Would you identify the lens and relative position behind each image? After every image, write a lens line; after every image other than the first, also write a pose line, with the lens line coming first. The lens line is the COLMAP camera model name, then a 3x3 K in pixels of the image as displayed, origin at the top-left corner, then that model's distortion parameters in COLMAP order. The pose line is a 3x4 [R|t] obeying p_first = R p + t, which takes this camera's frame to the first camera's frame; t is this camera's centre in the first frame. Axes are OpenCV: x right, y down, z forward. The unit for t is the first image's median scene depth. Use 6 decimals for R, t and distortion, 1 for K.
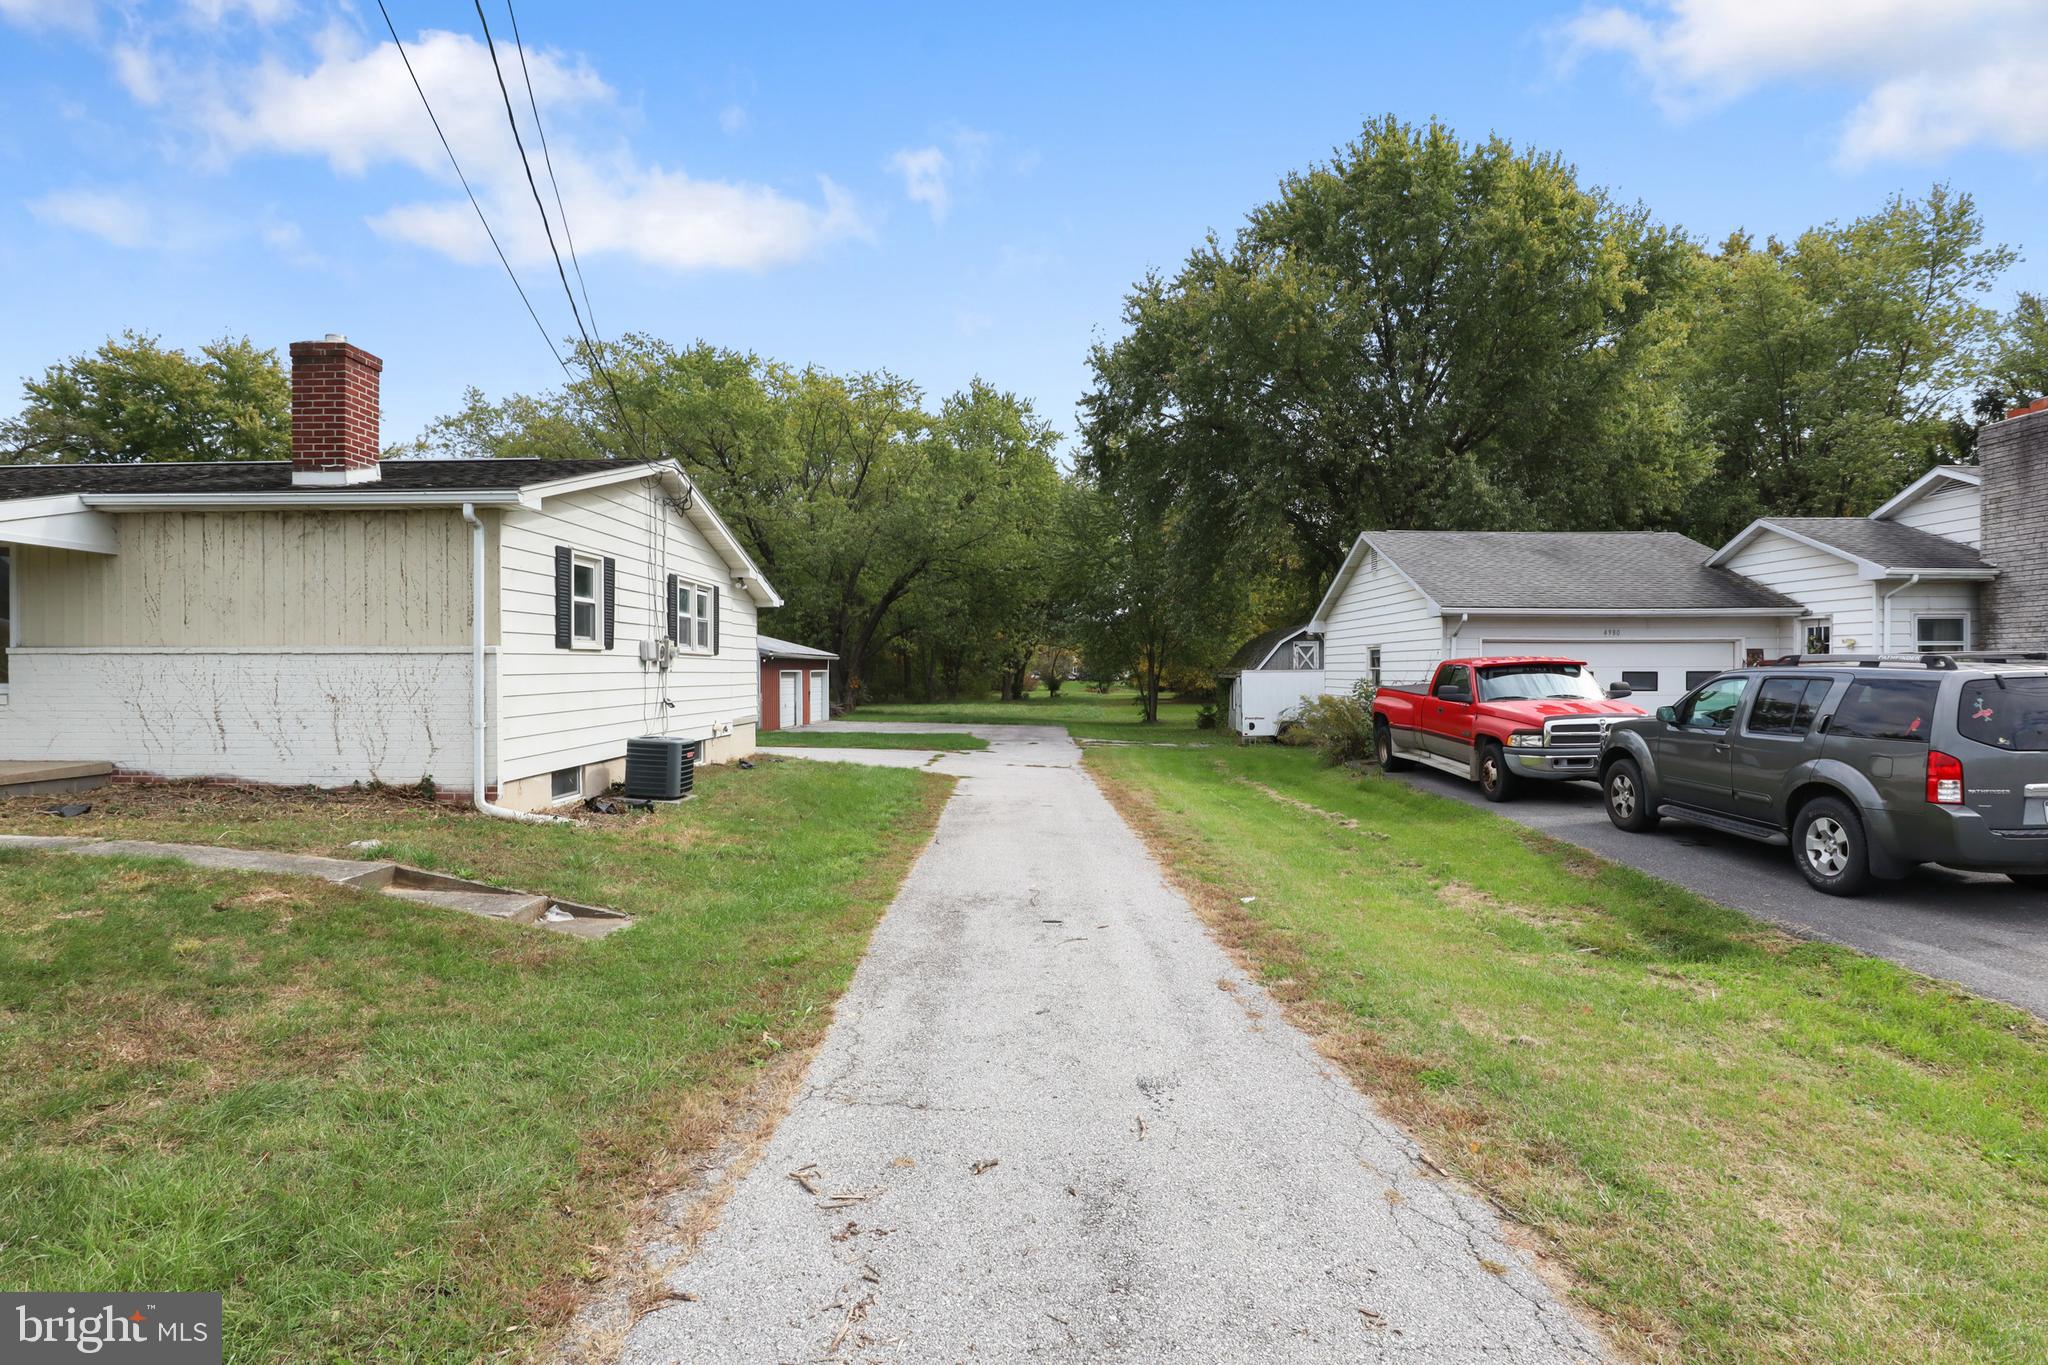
lens RADIAL K [[1044.0, 0, 1024.0], [0, 1044.0, 682.5], [0, 0, 1]] dist [-0.045598, 0.015095]
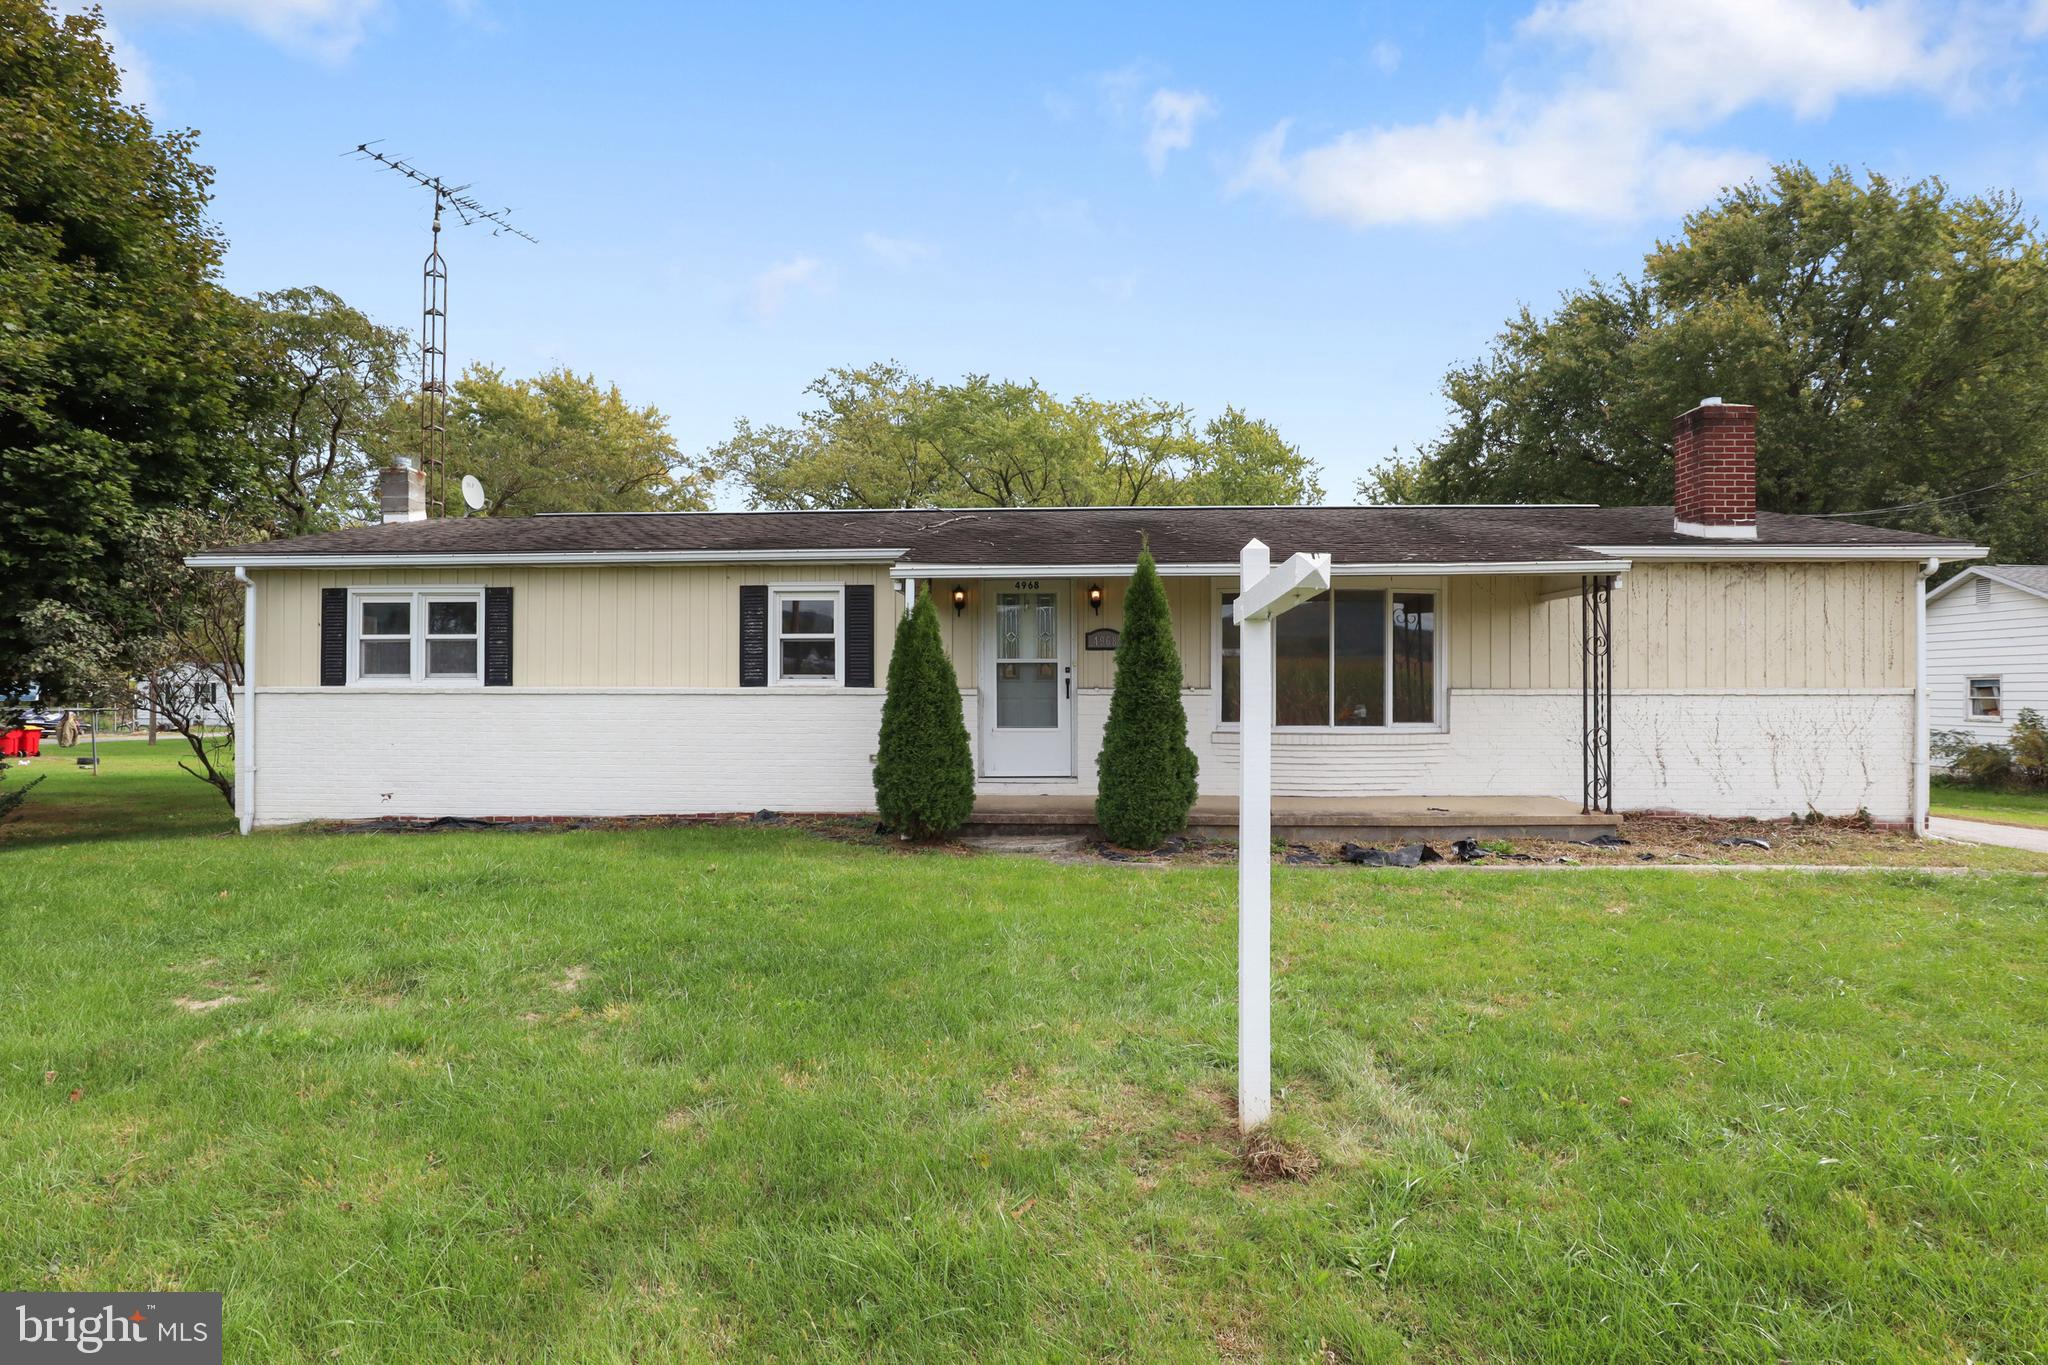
lens RADIAL K [[1044.0, 0, 1024.0], [0, 1044.0, 682.5], [0, 0, 1]] dist [-0.045598, 0.015095]
pose [[0.999893, 0.000005, -0.014637, -1.441079], [-0.000272, 0.999834, -0.018220, -0.021370], [0.014634, 0.018222, 0.999727, -0.087315]]
